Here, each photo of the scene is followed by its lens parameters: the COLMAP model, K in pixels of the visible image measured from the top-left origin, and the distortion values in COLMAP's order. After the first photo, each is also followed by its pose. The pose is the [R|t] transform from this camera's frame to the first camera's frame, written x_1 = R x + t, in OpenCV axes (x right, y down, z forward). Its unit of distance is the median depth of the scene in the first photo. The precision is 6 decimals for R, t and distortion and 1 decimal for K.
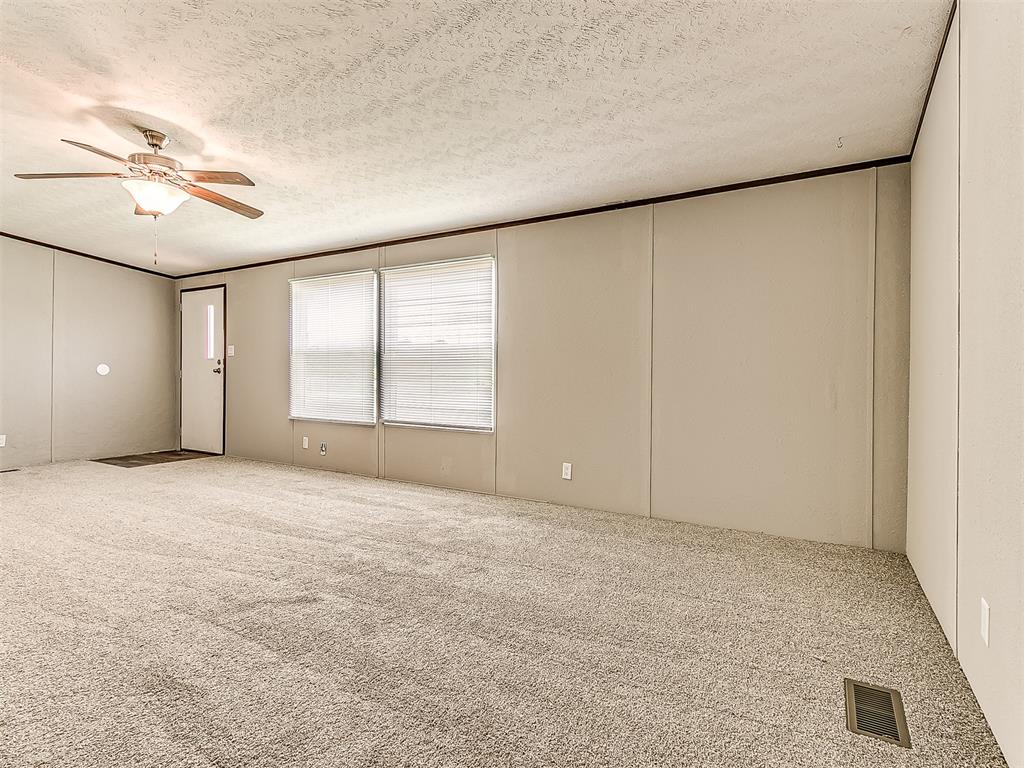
lens RADIAL K [[549.2, 0, 493.2], [0, 549.2, 379.3], [0, 0, 1]] dist [0.000656, -0.001676]
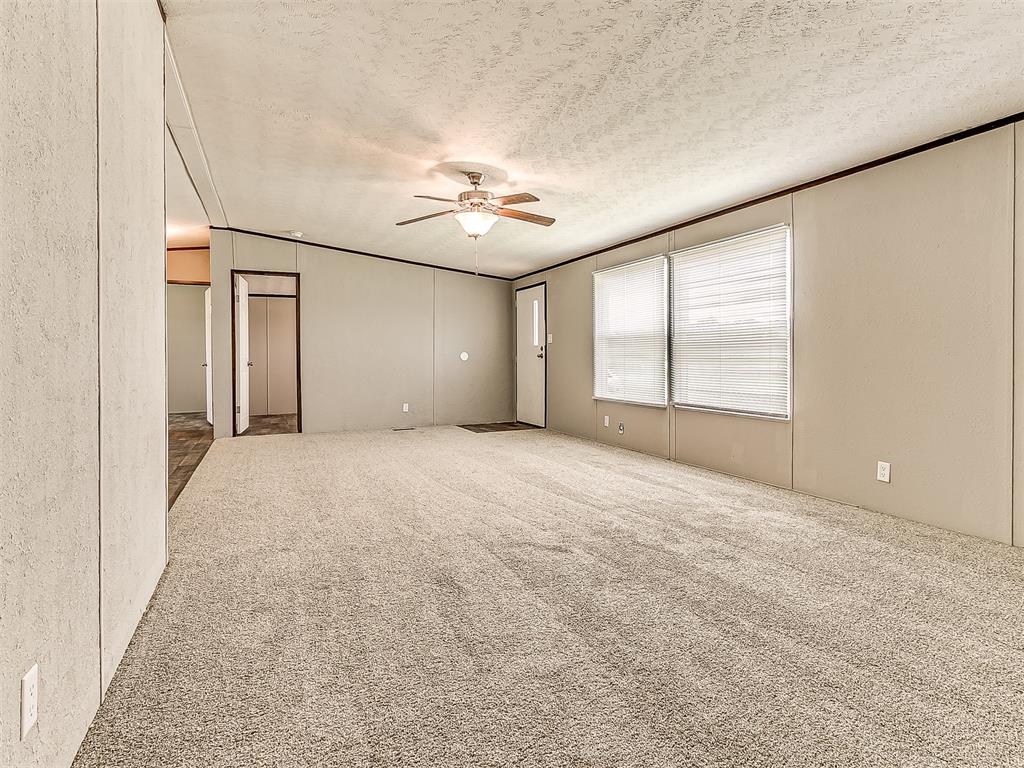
lens RADIAL K [[549.0, 0, 467.0], [0, 549.0, 364.4], [0, 0, 1]] dist [-0.000594, -0.001672]
pose [[0.789717, -0.005266, -0.613449, 0.166061], [0.007197, 0.999974, 0.000680, 0.000867], [0.613430, -0.004951, 0.789734, -0.038628]]
